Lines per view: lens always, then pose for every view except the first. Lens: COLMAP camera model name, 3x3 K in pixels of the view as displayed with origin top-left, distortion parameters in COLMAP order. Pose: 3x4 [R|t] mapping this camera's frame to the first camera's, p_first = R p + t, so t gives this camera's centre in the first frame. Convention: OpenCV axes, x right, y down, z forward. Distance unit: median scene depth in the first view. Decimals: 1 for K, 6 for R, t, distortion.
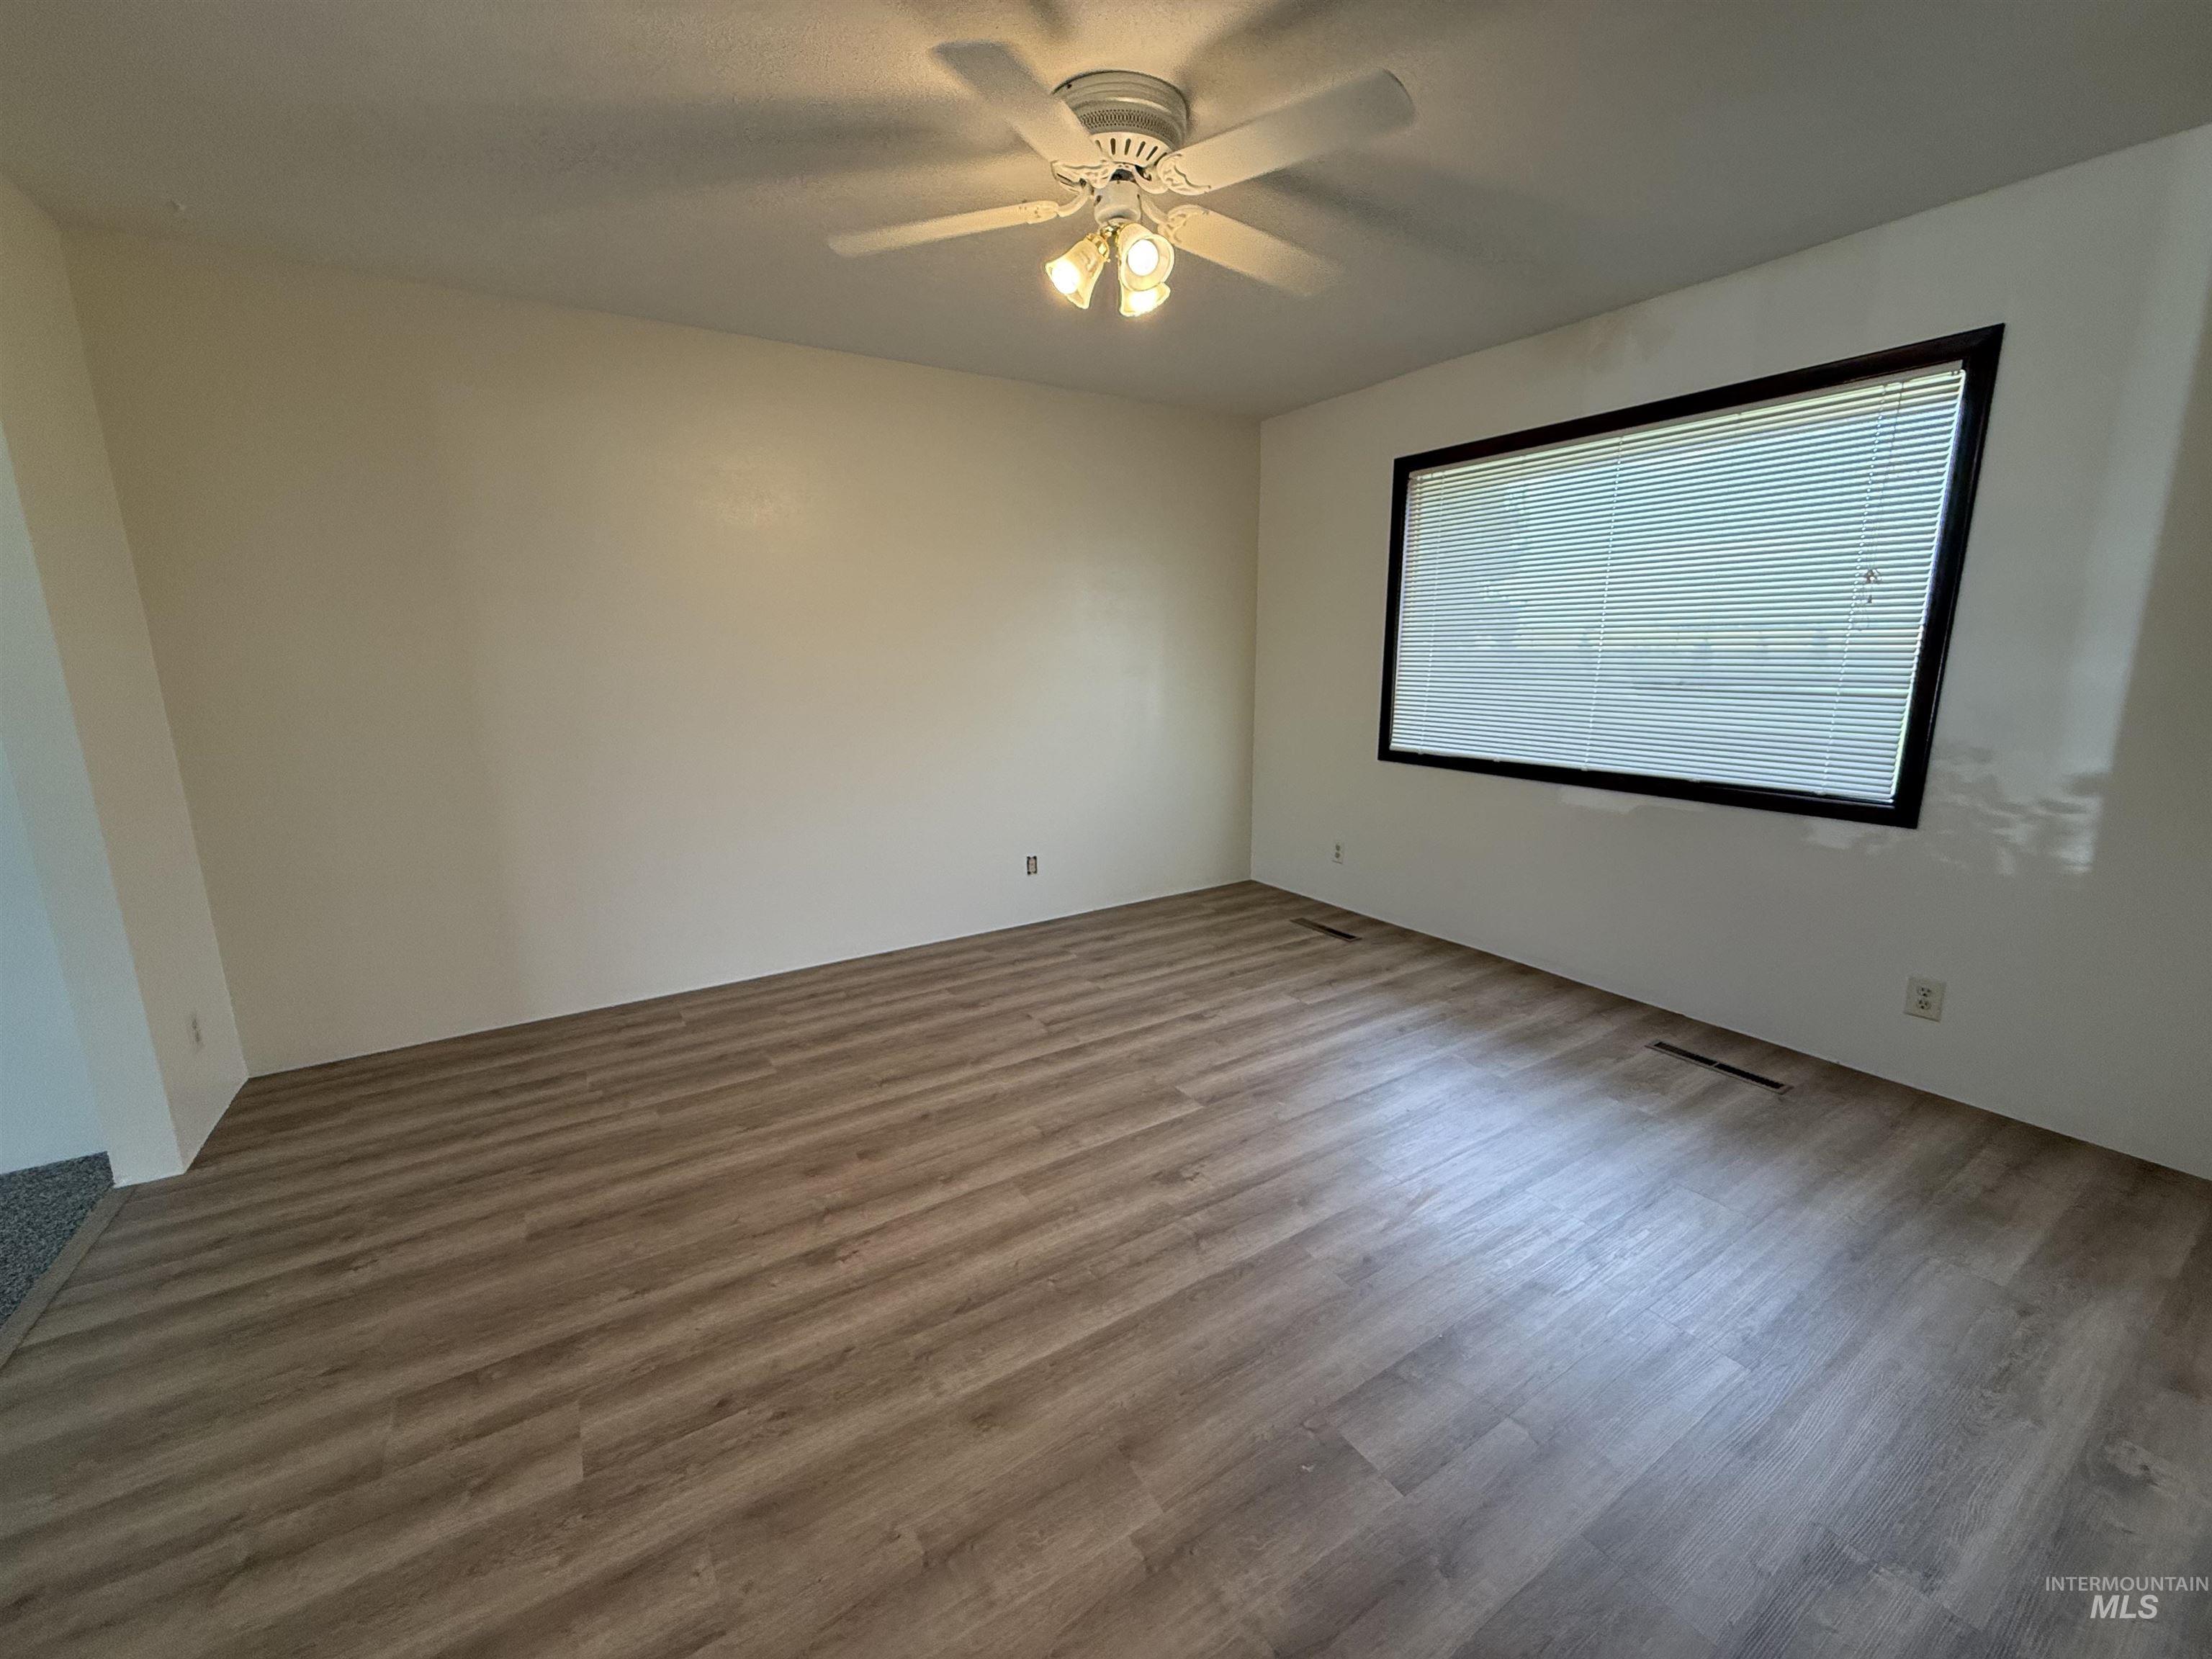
lens RADIAL K [[893.3, 0, 1106.0], [0, 893.3, 829.5], [0, 0, 1]] dist [0.001646, 0.000068]
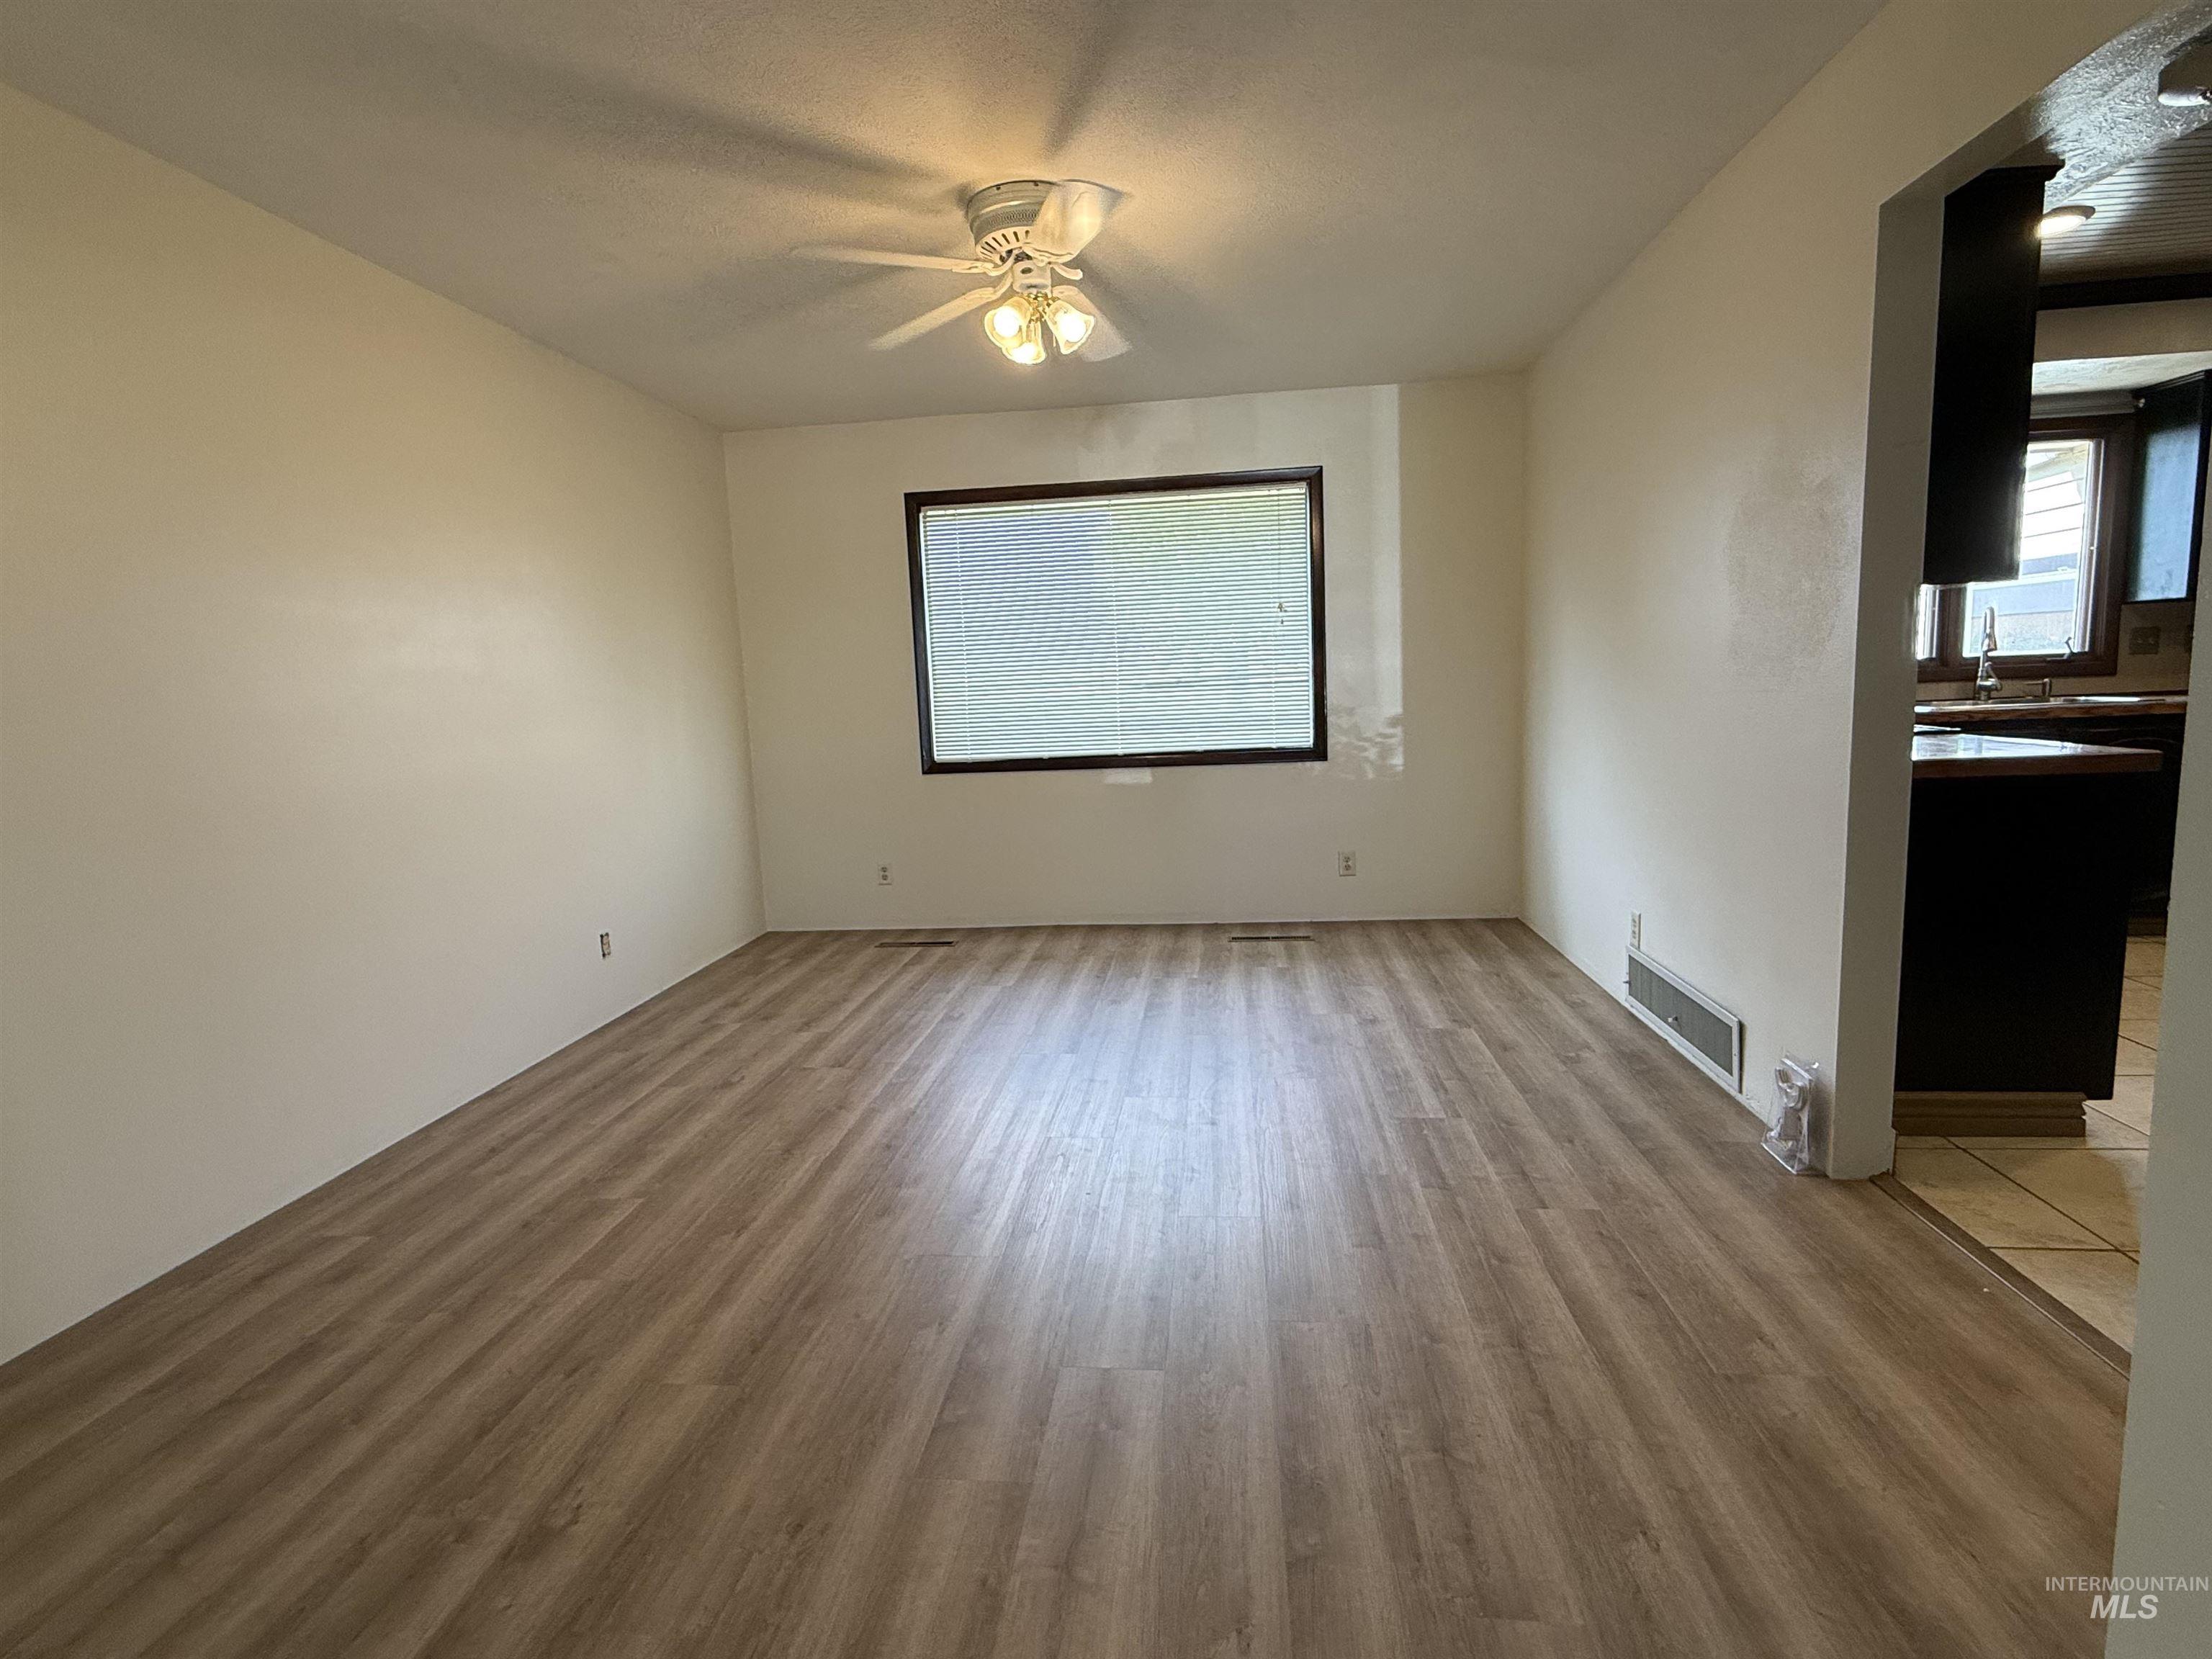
lens RADIAL K [[1099.7, 0, 1106.0], [0, 1099.7, 829.5], [0, 0, 1]] dist [-0.002143, -0.000276]
pose [[0.613139, -0.120139, 0.780787, -0.796785], [0.196755, 0.980446, -0.003649, 0.044218], [-0.765081, 0.155861, 0.624787, 0.069869]]
